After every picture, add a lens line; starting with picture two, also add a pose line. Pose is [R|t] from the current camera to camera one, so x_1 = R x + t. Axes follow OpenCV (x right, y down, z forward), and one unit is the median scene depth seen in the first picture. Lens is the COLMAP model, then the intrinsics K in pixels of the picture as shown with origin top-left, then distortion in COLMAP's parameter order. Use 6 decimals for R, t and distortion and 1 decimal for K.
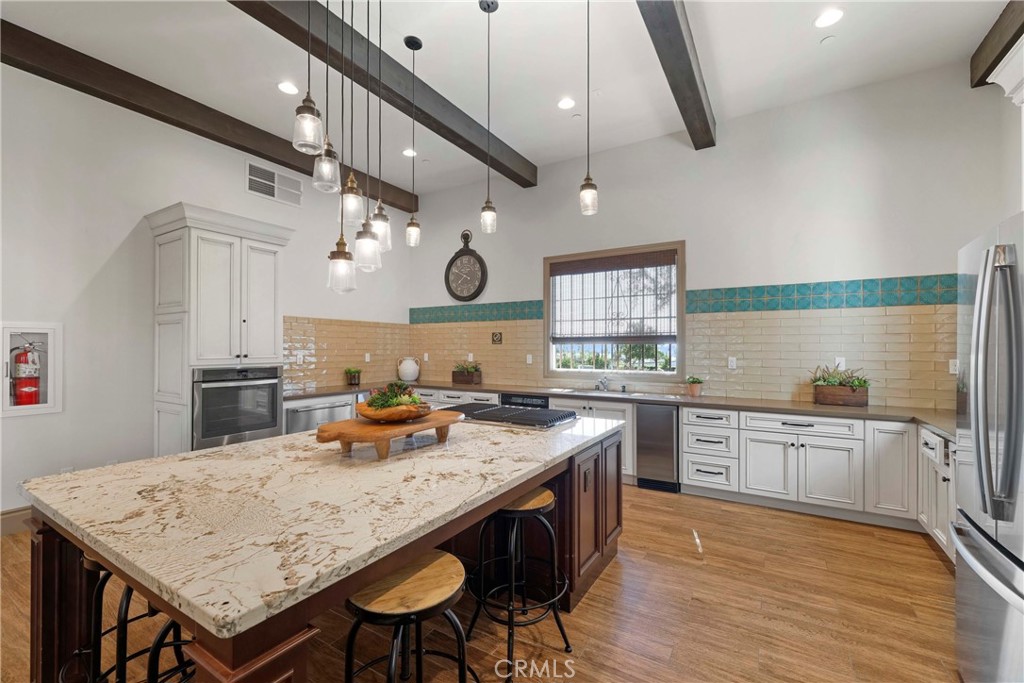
lens RADIAL K [[434.3, 0, 509.7], [0, 434.3, 345.7], [0, 0, 1]] dist [-0.002179, -0.000355]
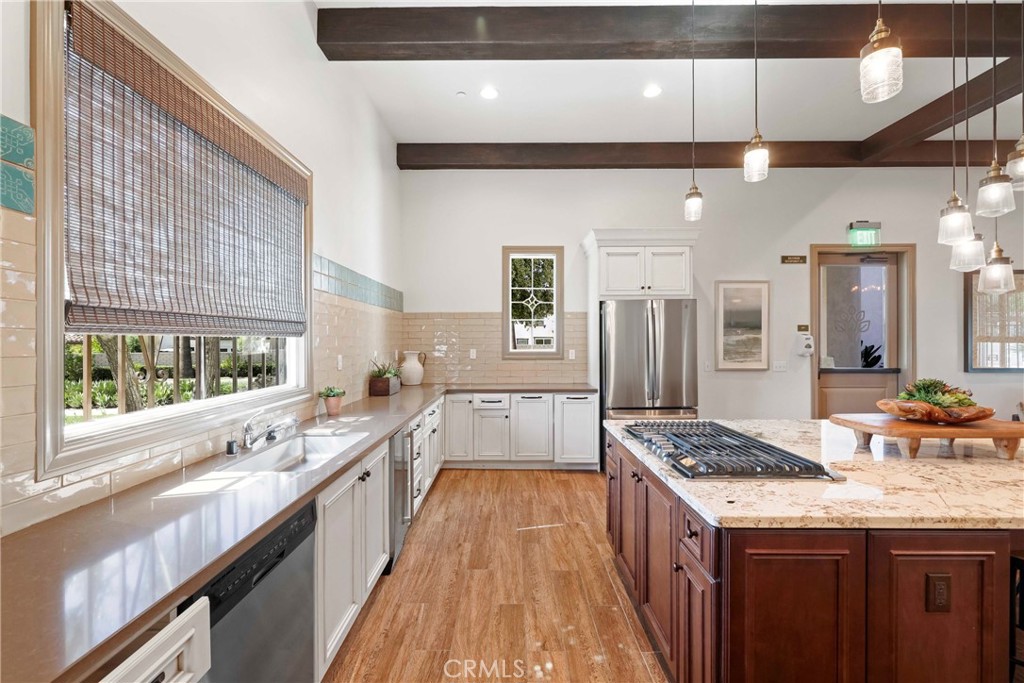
lens RADIAL K [[434.3, 0, 510.5], [0, 434.3, 343.8], [0, 0, 1]] dist [-0.002179, -0.000355]
pose [[-0.526910, -0.000902, 0.849920, -0.234688], [0.000931, 0.999998, 0.001639, 0.006561], [-0.849920, 0.001655, -0.526909, 0.921025]]
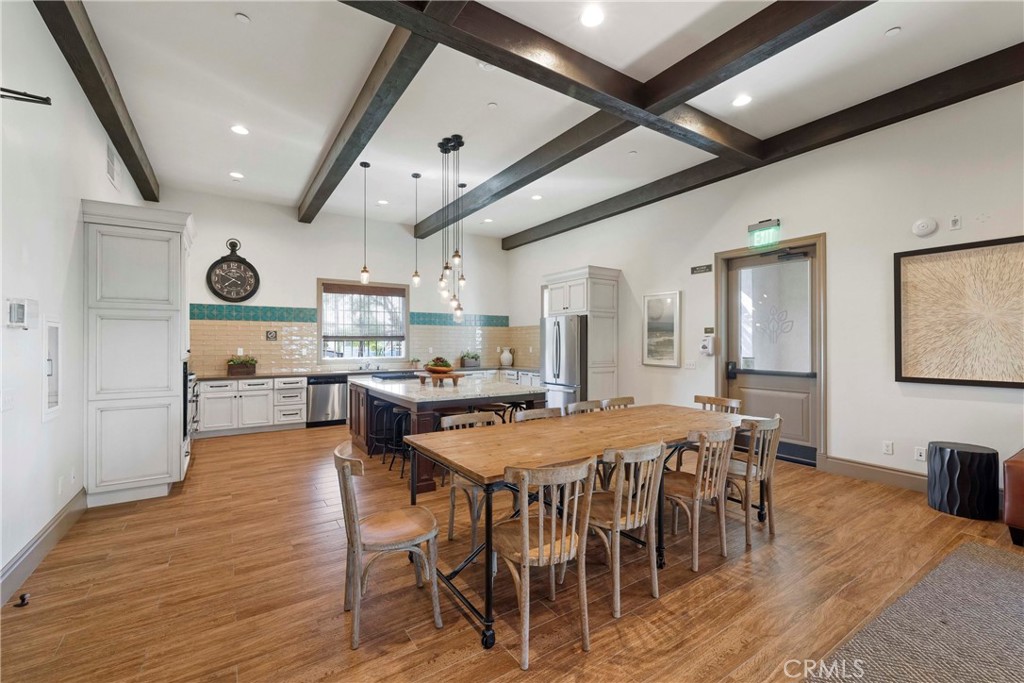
lens RADIAL K [[434.3, 0, 515.7], [0, 434.3, 341.7], [0, 0, 1]] dist [-0.002179, -0.000355]
pose [[0.412492, 0.002170, 0.910959, -0.918214], [0.000516, 0.999996, -0.002616, 0.003864], [-0.910961, 0.001549, 0.412489, -0.144591]]
